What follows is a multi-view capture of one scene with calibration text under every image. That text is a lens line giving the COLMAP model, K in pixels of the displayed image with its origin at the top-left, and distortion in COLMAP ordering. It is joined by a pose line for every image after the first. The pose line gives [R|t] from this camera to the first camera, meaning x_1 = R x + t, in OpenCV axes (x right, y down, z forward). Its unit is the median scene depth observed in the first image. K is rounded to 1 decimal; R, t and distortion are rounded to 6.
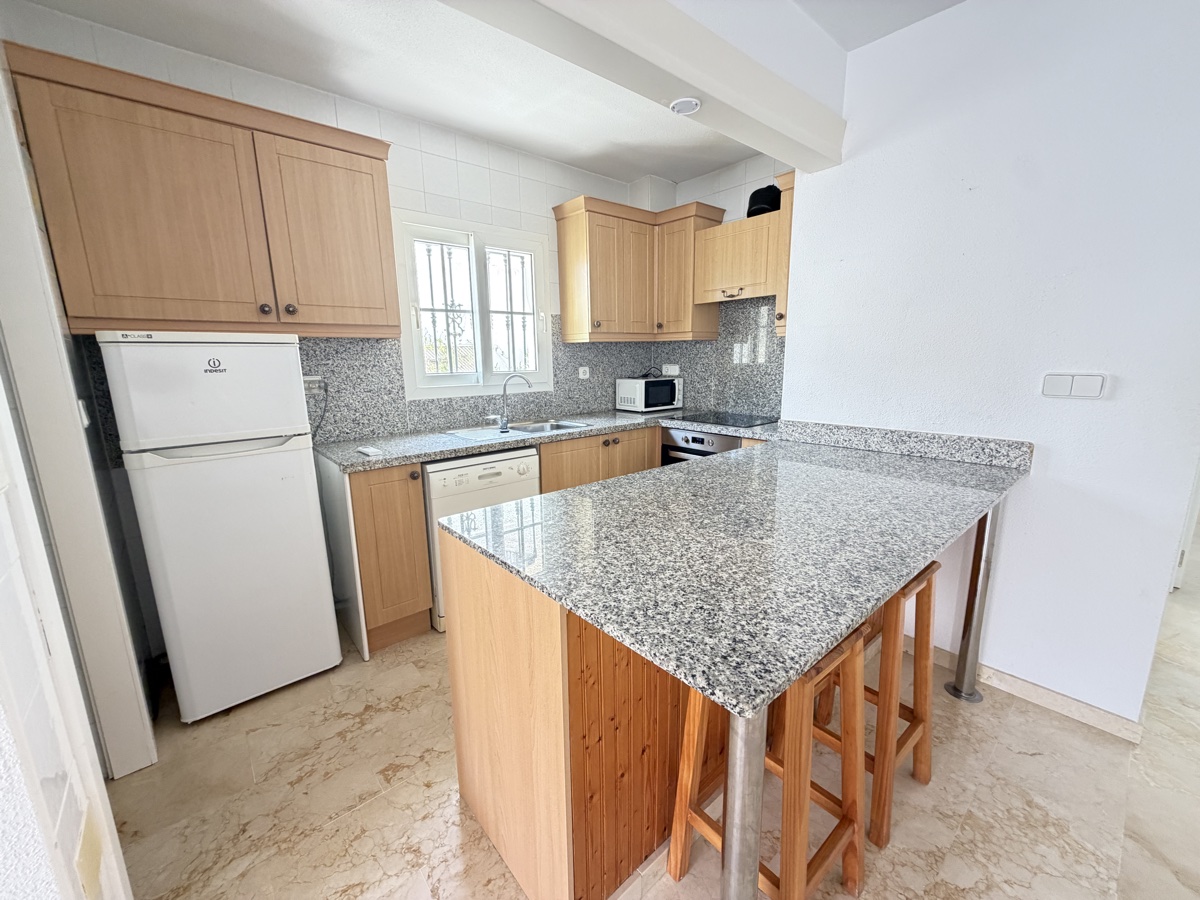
lens RADIAL K [[479.7, 0, 597.4], [0, 479.7, 452.6], [0, 0, 1]] dist [0.001402, 0.000181]
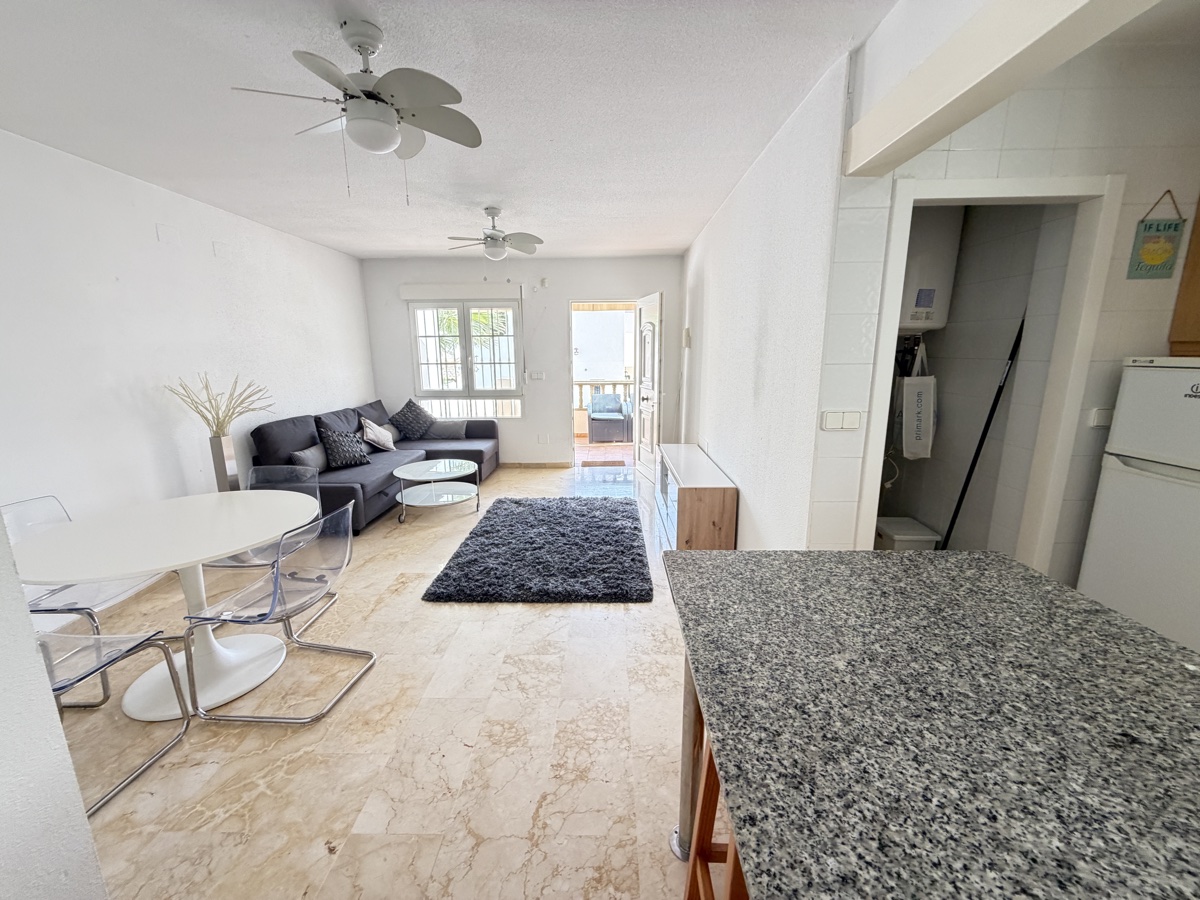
lens RADIAL K [[479.7, 0, 597.4], [0, 479.7, 452.6], [0, 0, 1]] dist [0.001402, 0.000181]
pose [[-0.665489, 0.177770, -0.724929, 0.455953], [-0.127445, 0.929900, 0.345028, -0.146388], [0.735447, 0.322001, -0.596182, 0.426470]]
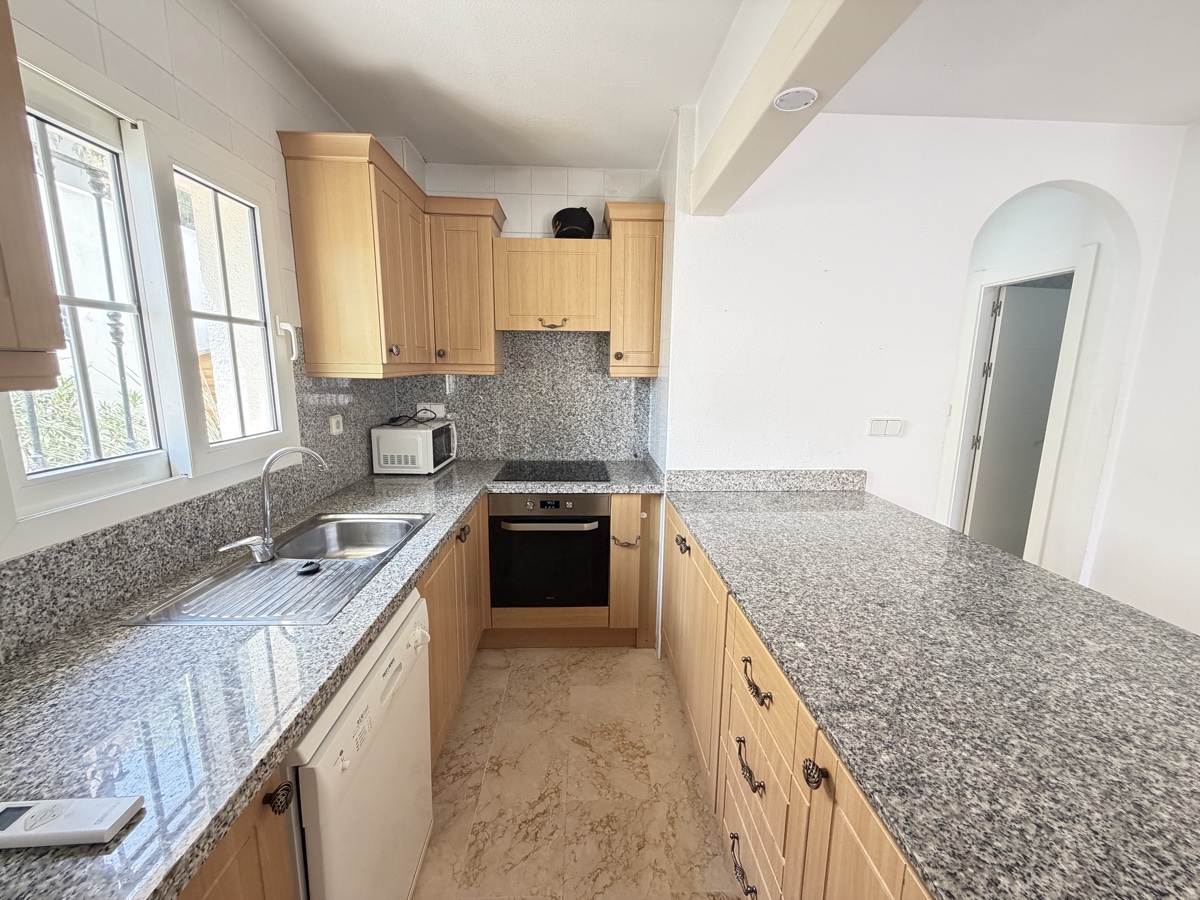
lens RADIAL K [[479.7, 0, 597.4], [0, 479.7, 452.6], [0, 0, 1]] dist [0.001402, 0.000181]
pose [[0.623103, -0.114450, 0.773720, -0.360717], [0.133790, 0.990252, 0.038734, -0.135580], [-0.770612, 0.079380, 0.632342, 0.446649]]
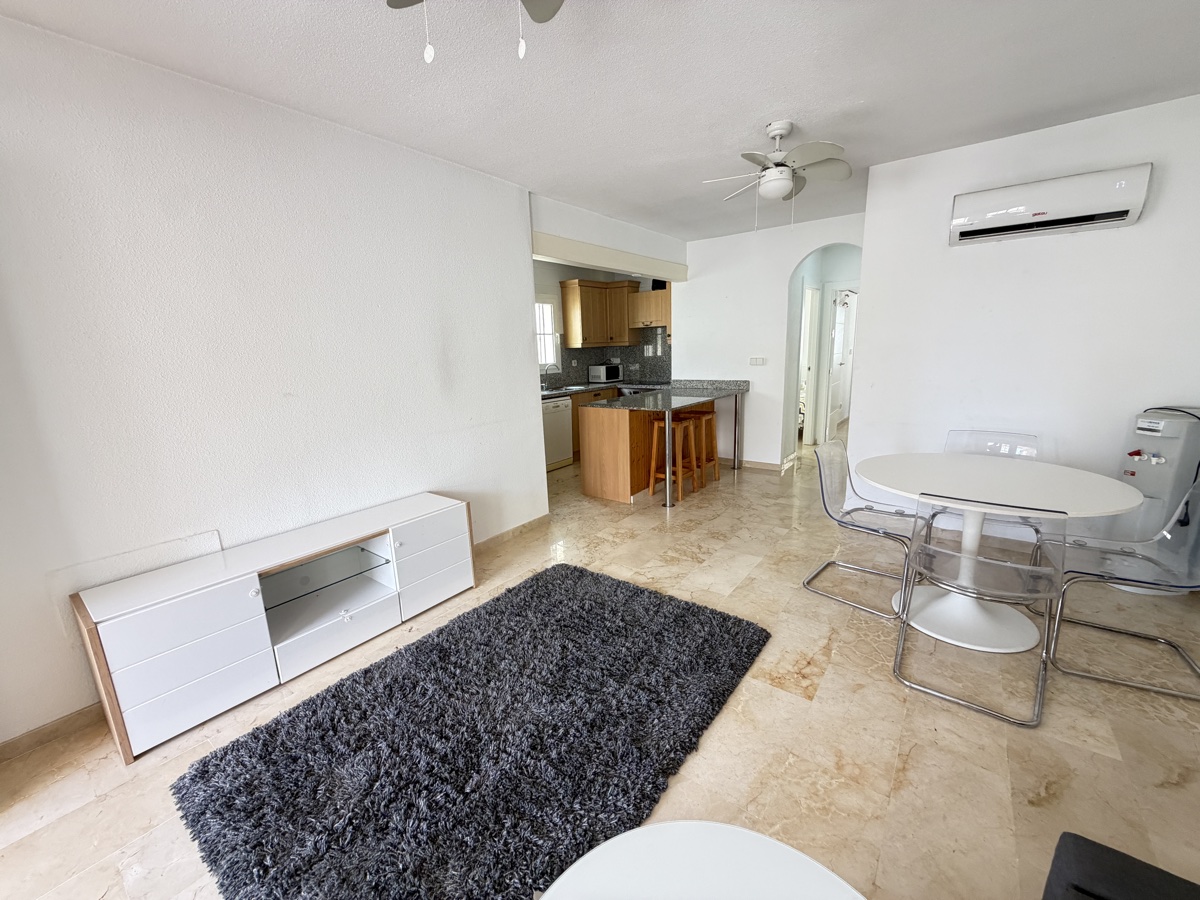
lens RADIAL K [[479.7, 0, 597.4], [0, 479.7, 452.6], [0, 0, 1]] dist [0.001402, 0.000181]
pose [[0.977256, -0.062863, 0.202529, -0.429985], [0.060463, 0.998008, 0.018020, 0.201680], [-0.203259, -0.005364, 0.979110, -1.121239]]
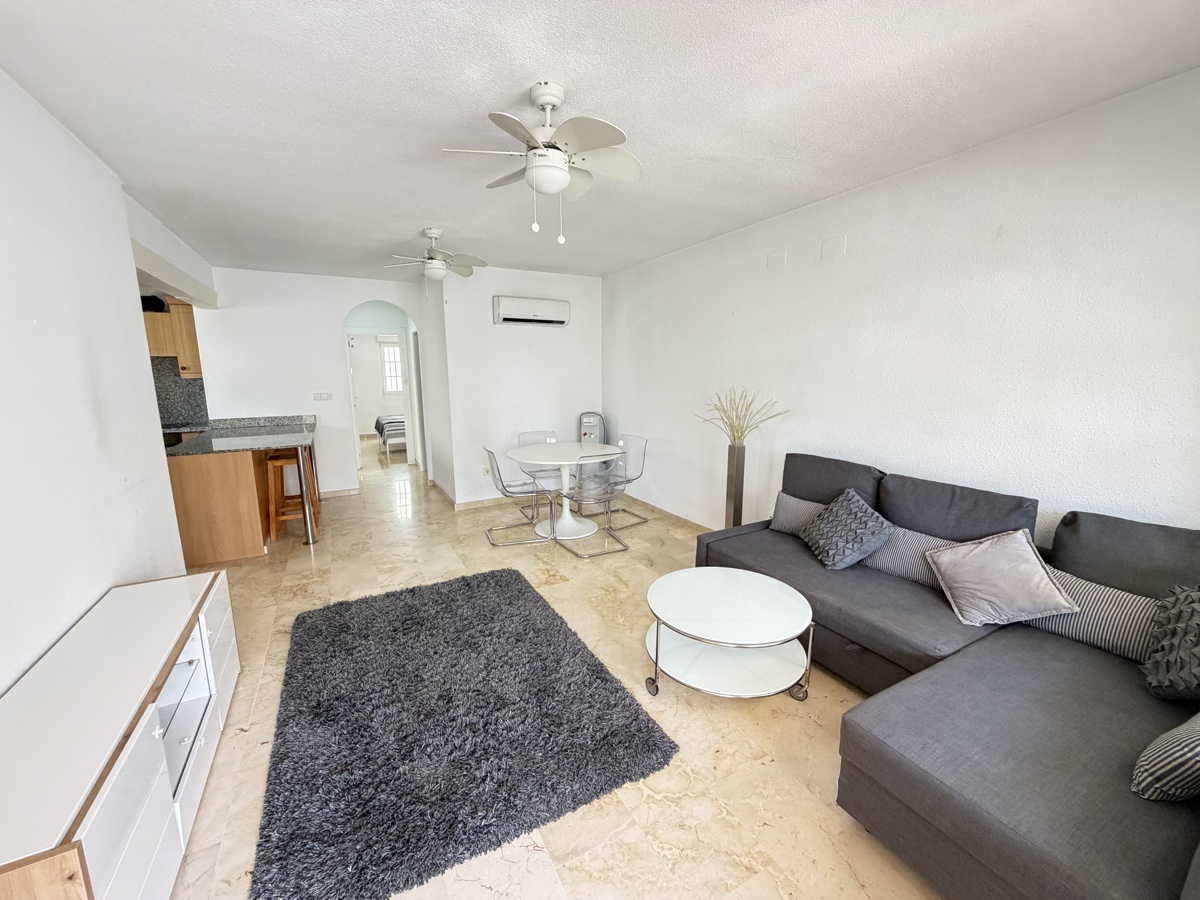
lens RADIAL K [[479.7, 0, 597.4], [0, 479.7, 452.6], [0, 0, 1]] dist [0.001402, 0.000181]
pose [[0.207065, -0.151652, 0.966502, -1.124612], [0.197002, 0.974140, 0.110645, 0.148459], [-0.958287, 0.167492, 0.231586, -0.919849]]
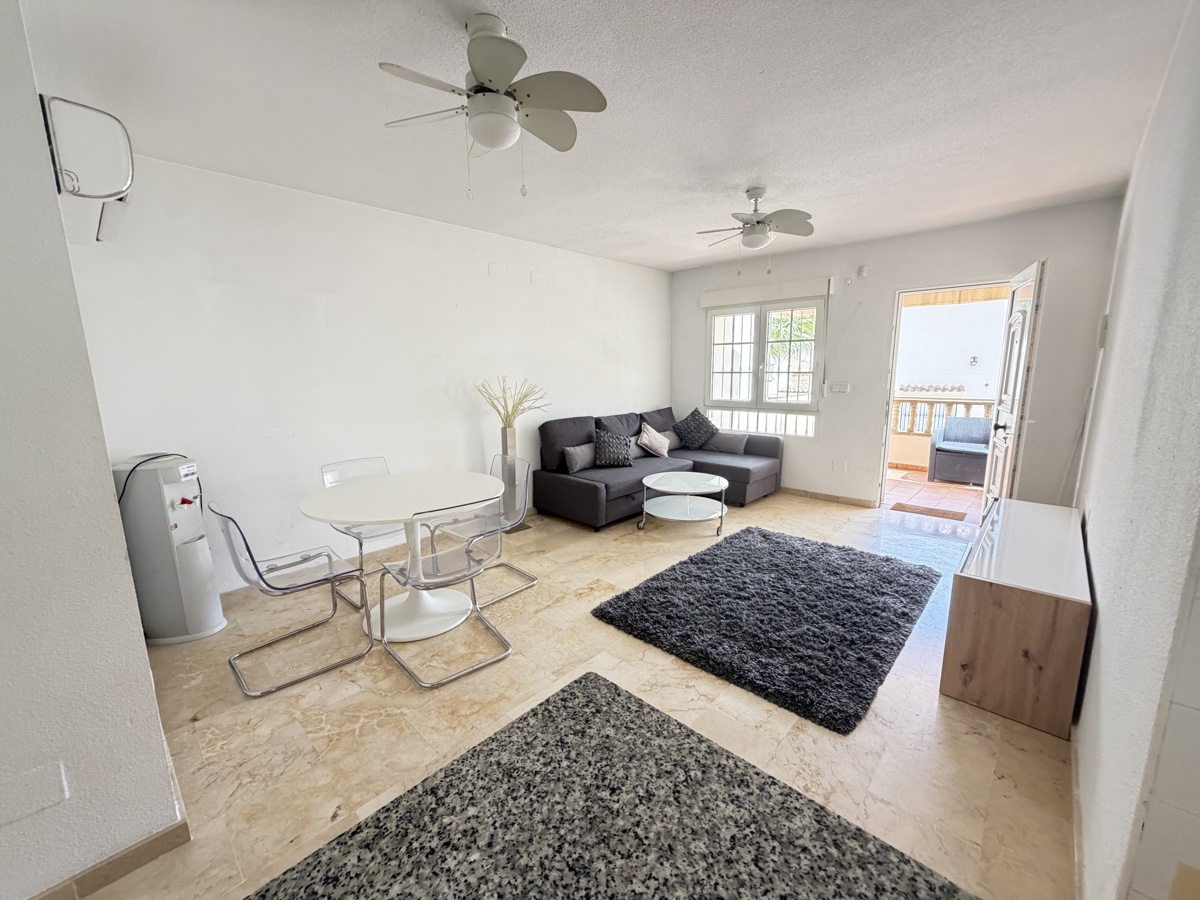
lens RADIAL K [[479.7, 0, 597.4], [0, 479.7, 452.6], [0, 0, 1]] dist [0.001402, 0.000181]
pose [[-0.993900, 0.048411, -0.099095, 0.084635], [0.008683, 0.930069, 0.367283, -0.121021], [0.109946, 0.364182, -0.924815, 0.436015]]
